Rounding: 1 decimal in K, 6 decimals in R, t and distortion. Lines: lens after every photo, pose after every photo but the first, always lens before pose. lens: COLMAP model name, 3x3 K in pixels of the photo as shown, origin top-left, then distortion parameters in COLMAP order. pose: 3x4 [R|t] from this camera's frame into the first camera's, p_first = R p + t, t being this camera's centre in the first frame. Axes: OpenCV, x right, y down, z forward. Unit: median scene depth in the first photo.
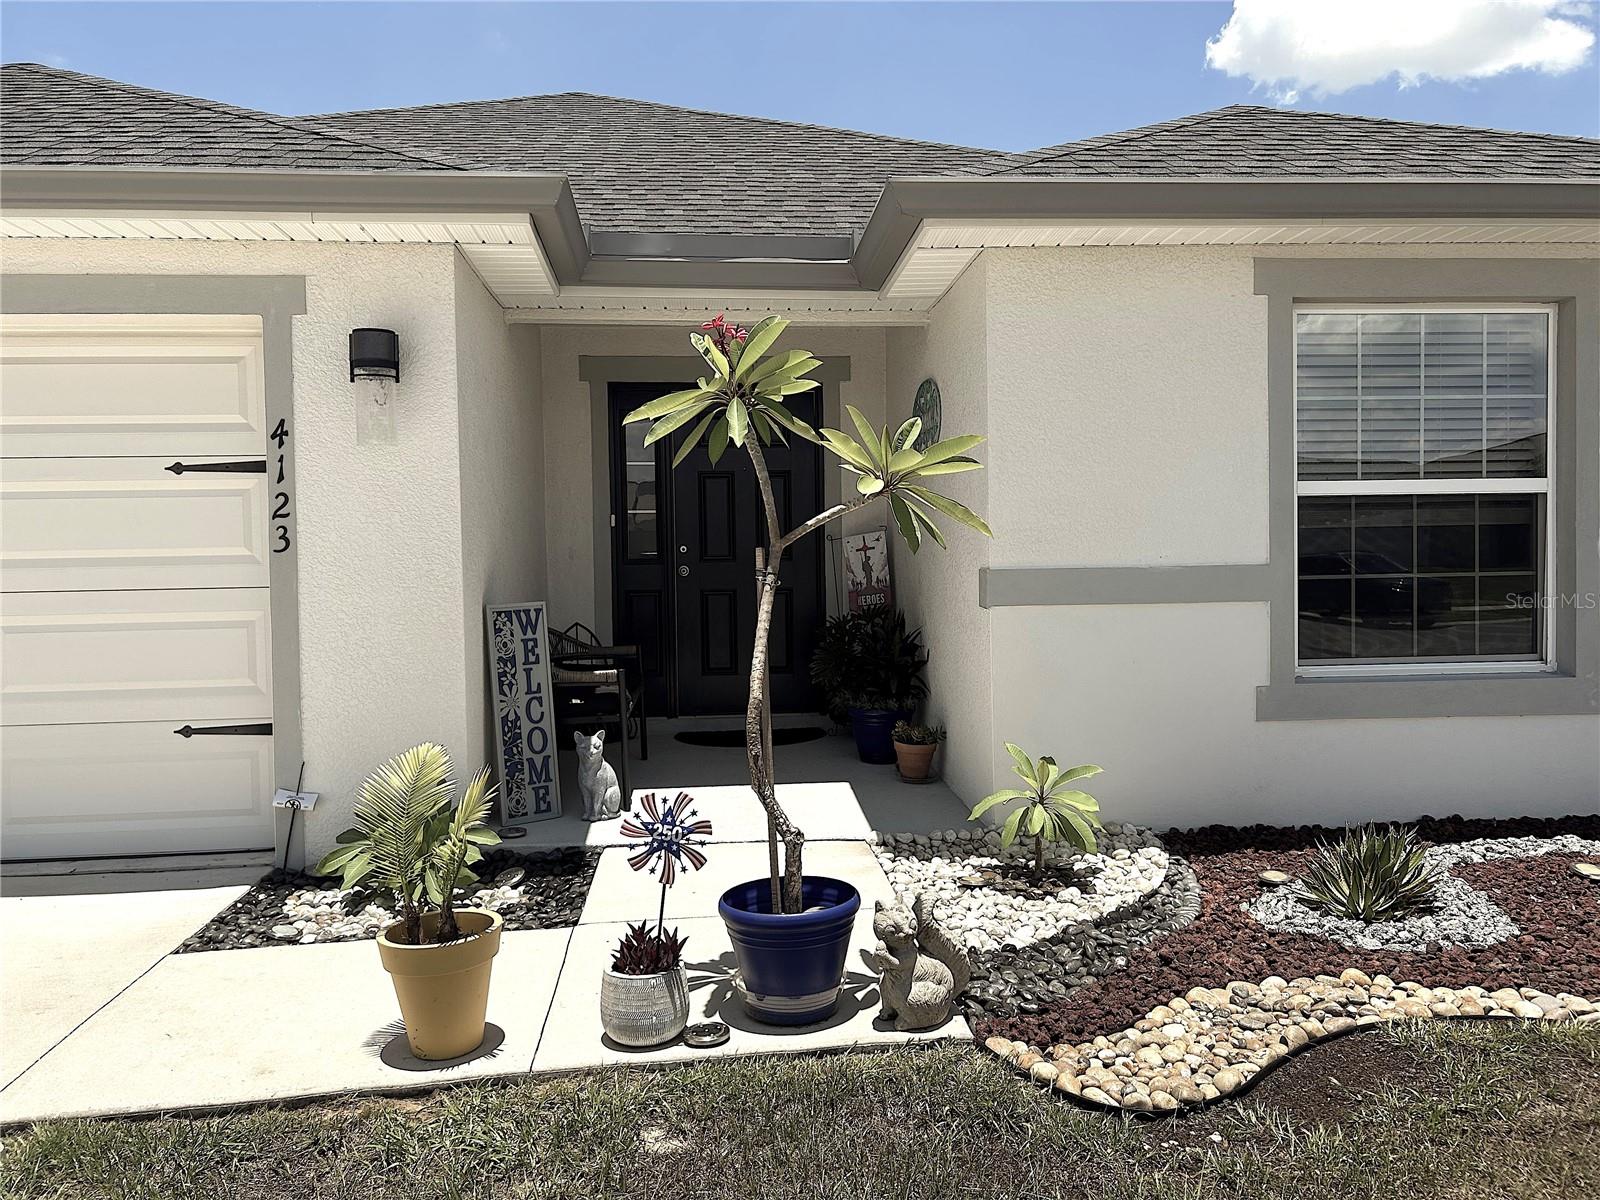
lens RADIAL K [[1217.2, 0, 800.2], [0, 1217.2, 585.7], [0, 0, 1]] dist [0.062752, -0.086660]
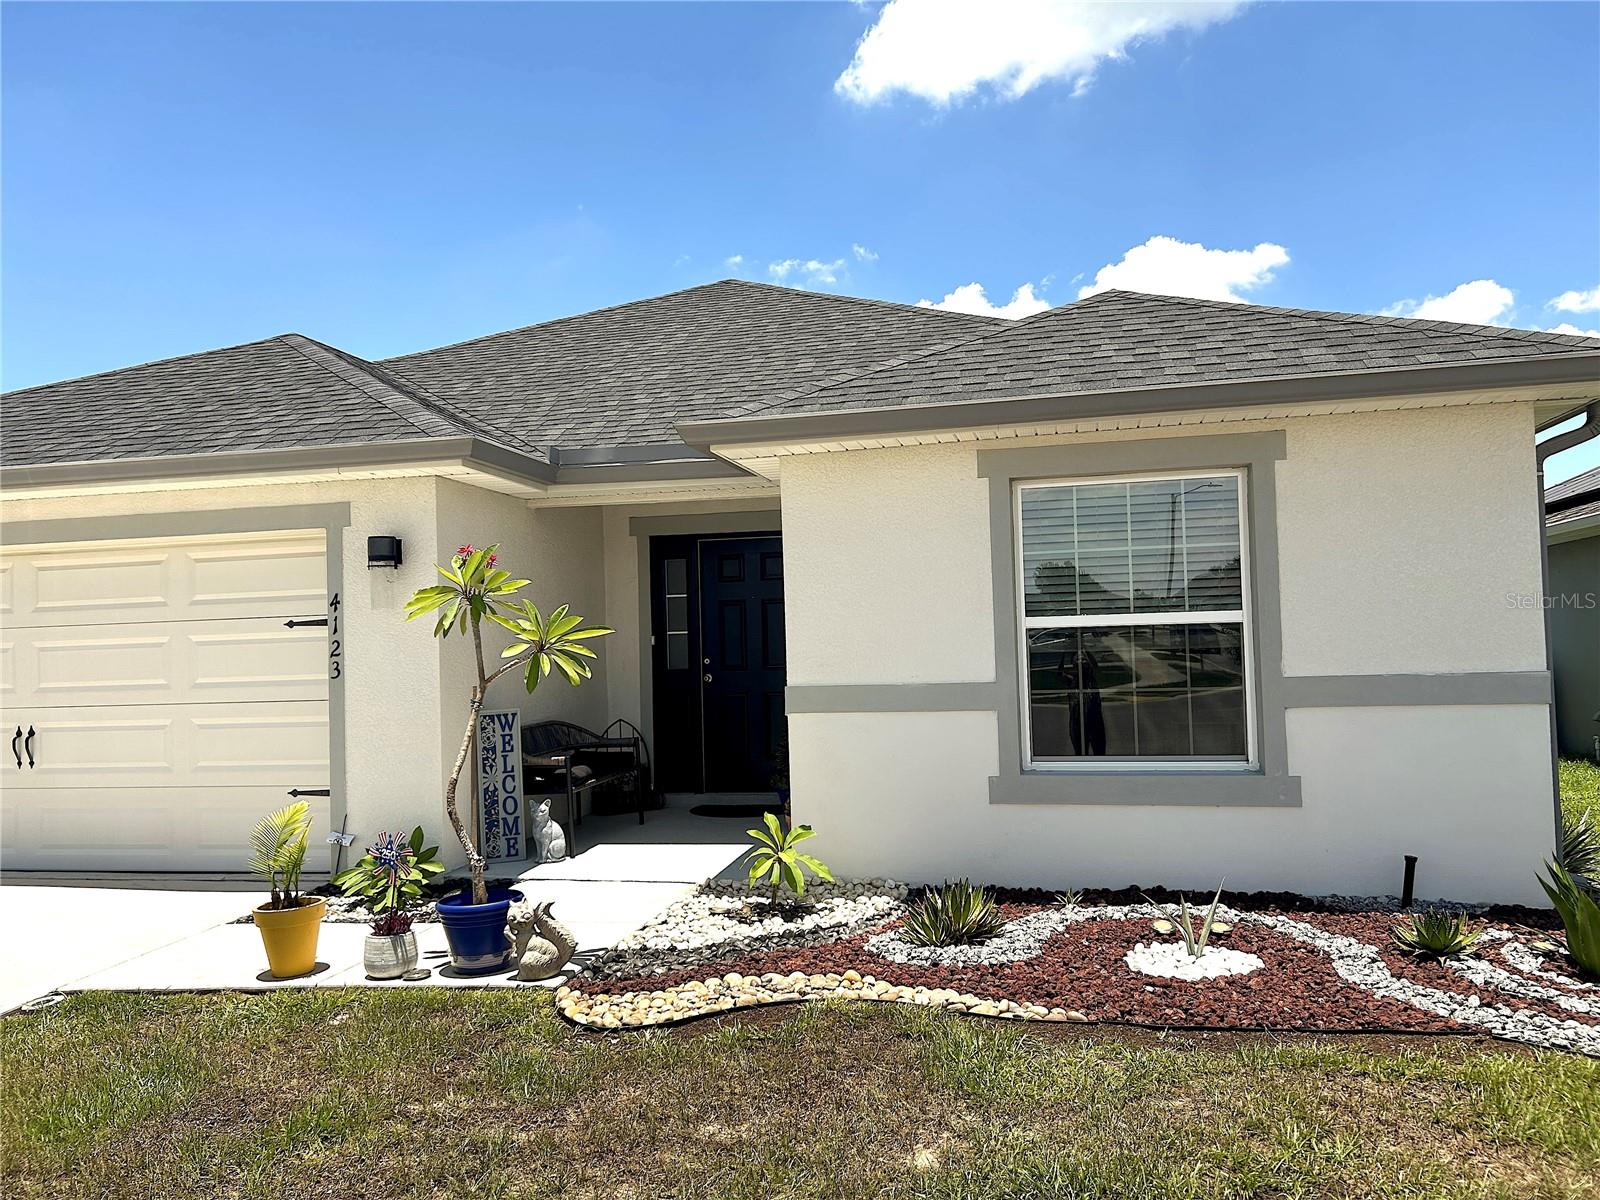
lens RADIAL K [[1222.4, 0, 810.2], [0, 1222.4, 604.8], [0, 0, 1]] dist [0.058629, -0.064165]
pose [[0.955202, -0.021325, -0.295185, 0.577971], [0.006421, 0.998659, -0.051367, -0.034202], [0.295885, 0.047170, 0.954058, -0.298718]]
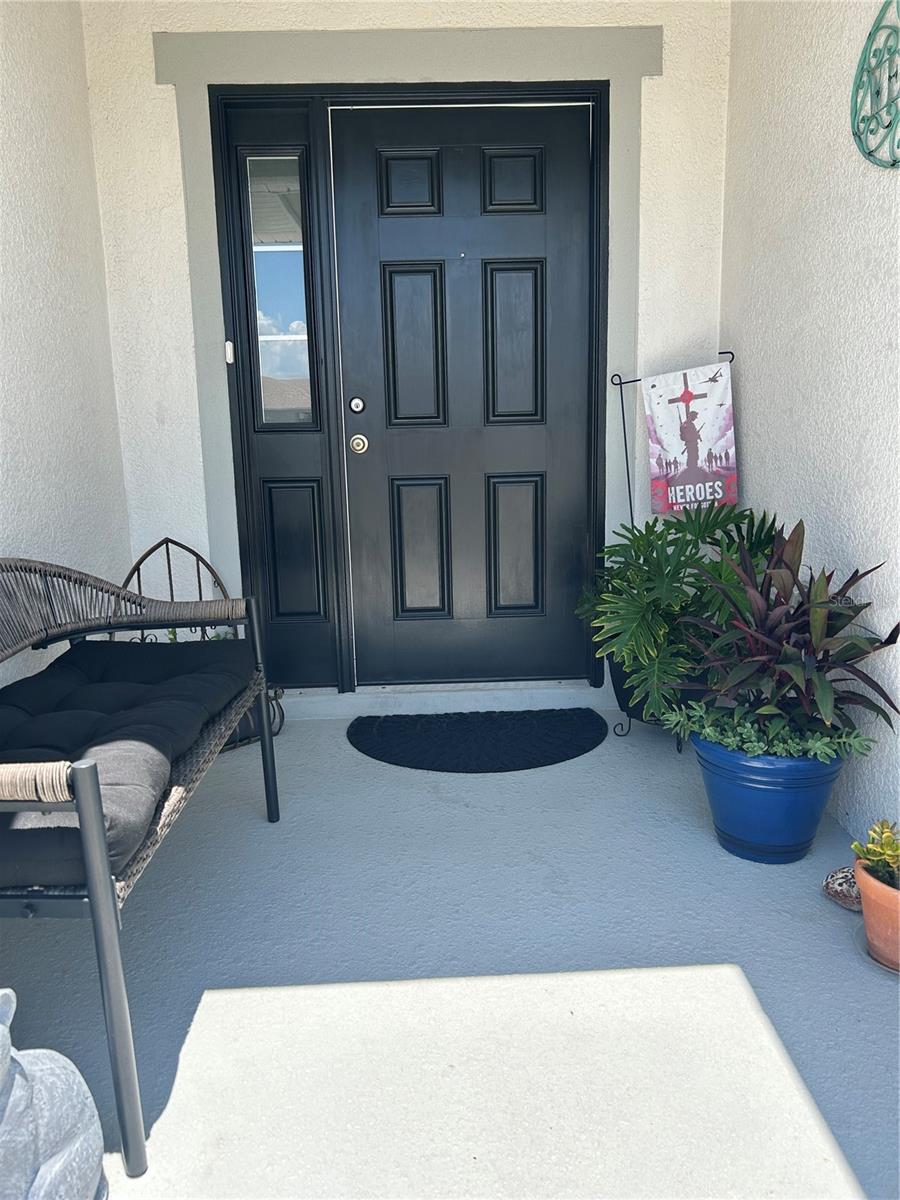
lens RADIAL K [[915.8, 0, 436.4], [0, 915.8, 599.9], [0, 0, 1]] dist [0.122755, -0.185458]
pose [[0.998300, 0.000538, -0.058279, -0.049100], [0.008052, 0.989094, 0.147062, -0.004240], [0.057723, -0.147282, 0.987409, 0.828739]]
